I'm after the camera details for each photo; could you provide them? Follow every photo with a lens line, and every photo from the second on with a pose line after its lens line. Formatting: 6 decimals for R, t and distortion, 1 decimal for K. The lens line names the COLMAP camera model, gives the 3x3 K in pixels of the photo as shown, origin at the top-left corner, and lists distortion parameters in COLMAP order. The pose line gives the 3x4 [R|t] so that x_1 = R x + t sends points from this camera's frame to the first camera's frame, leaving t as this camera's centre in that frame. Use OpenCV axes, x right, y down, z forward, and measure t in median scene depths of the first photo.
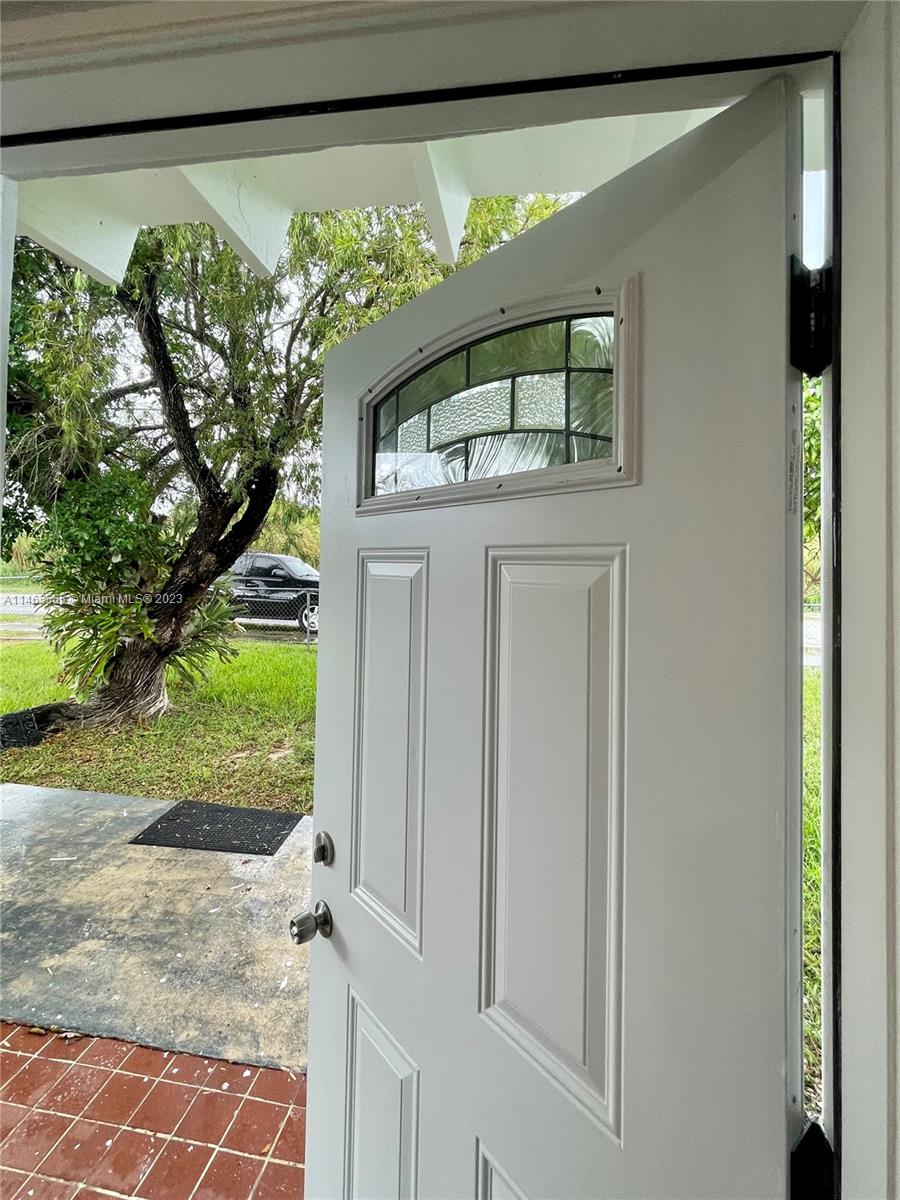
lens RADIAL K [[534.2, 0, 450.5], [0, 534.2, 532.1], [0, 0, 1]] dist [-0.000224, -0.000511]
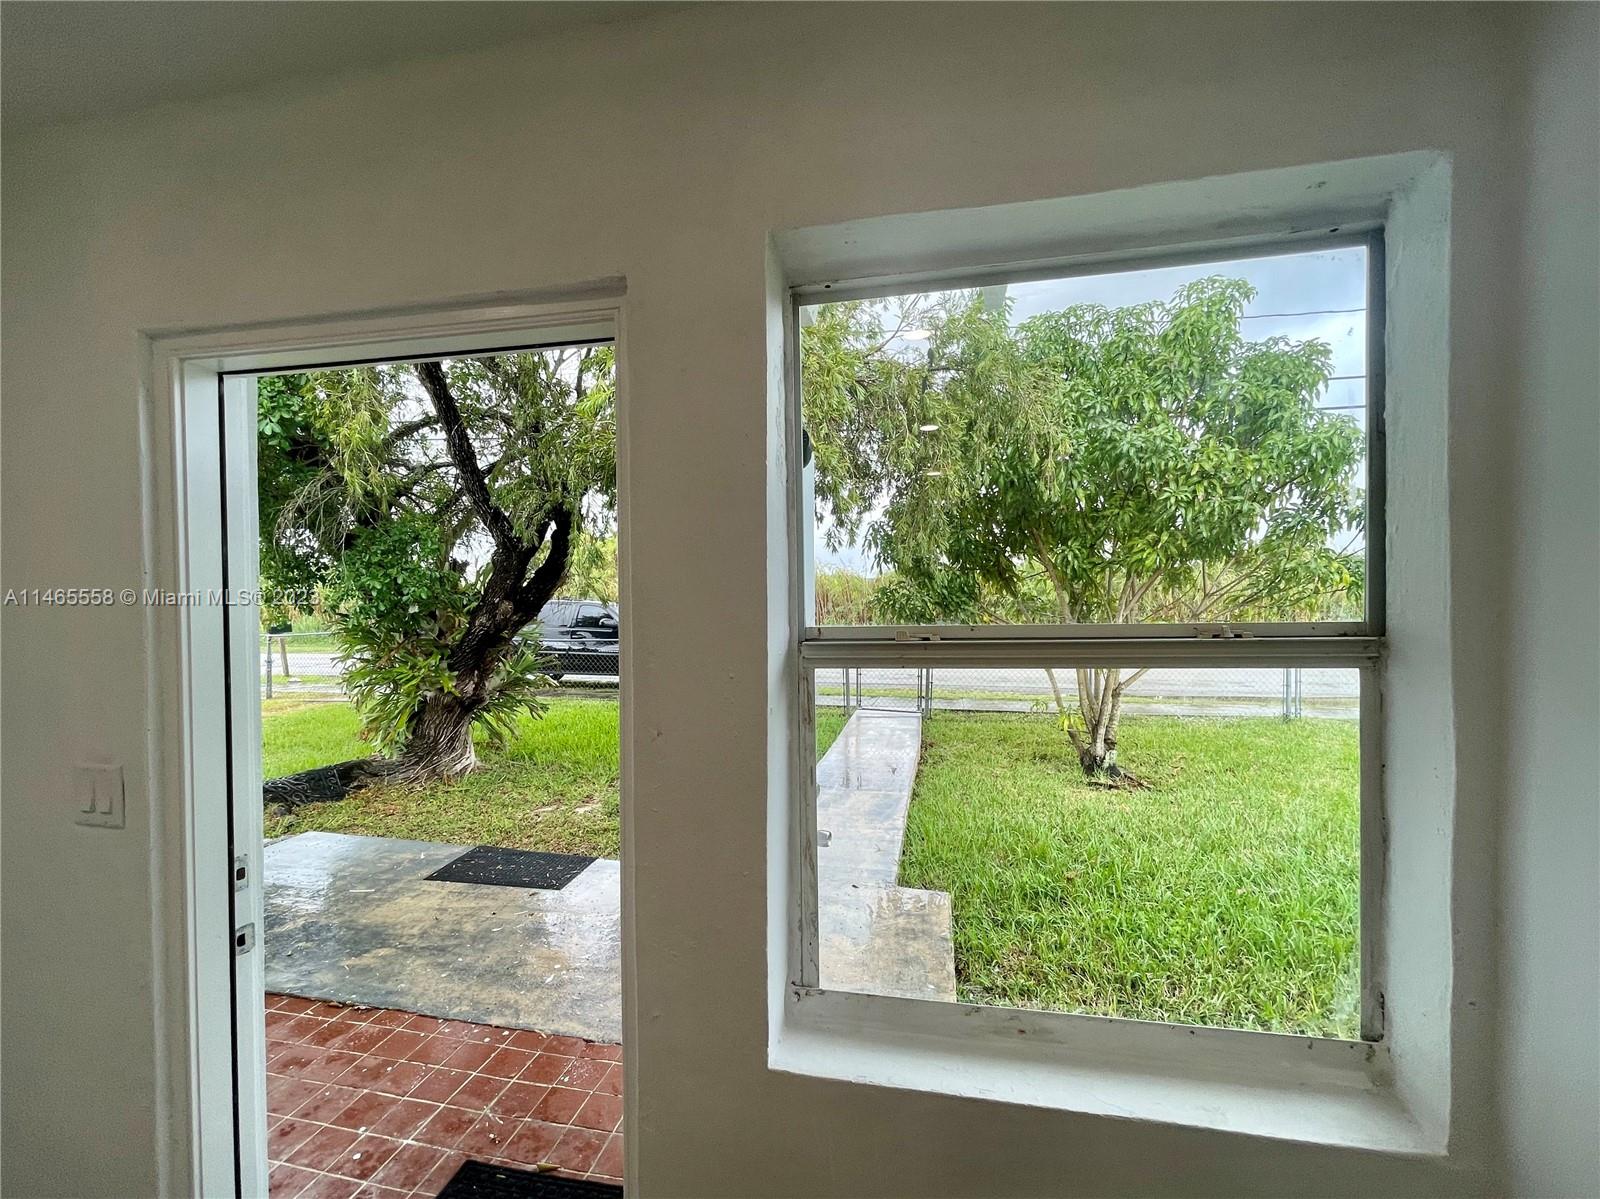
lens RADIAL K [[641.5, 0, 800.0], [0, 641.5, 599.5], [0, 0, 1]] dist [-0.001533, -0.000194]
pose [[0.998984, -0.022924, -0.038803, 0.117326], [0.024642, 0.998710, 0.044389, -0.000652], [0.037735, -0.045300, 0.998260, -0.120149]]
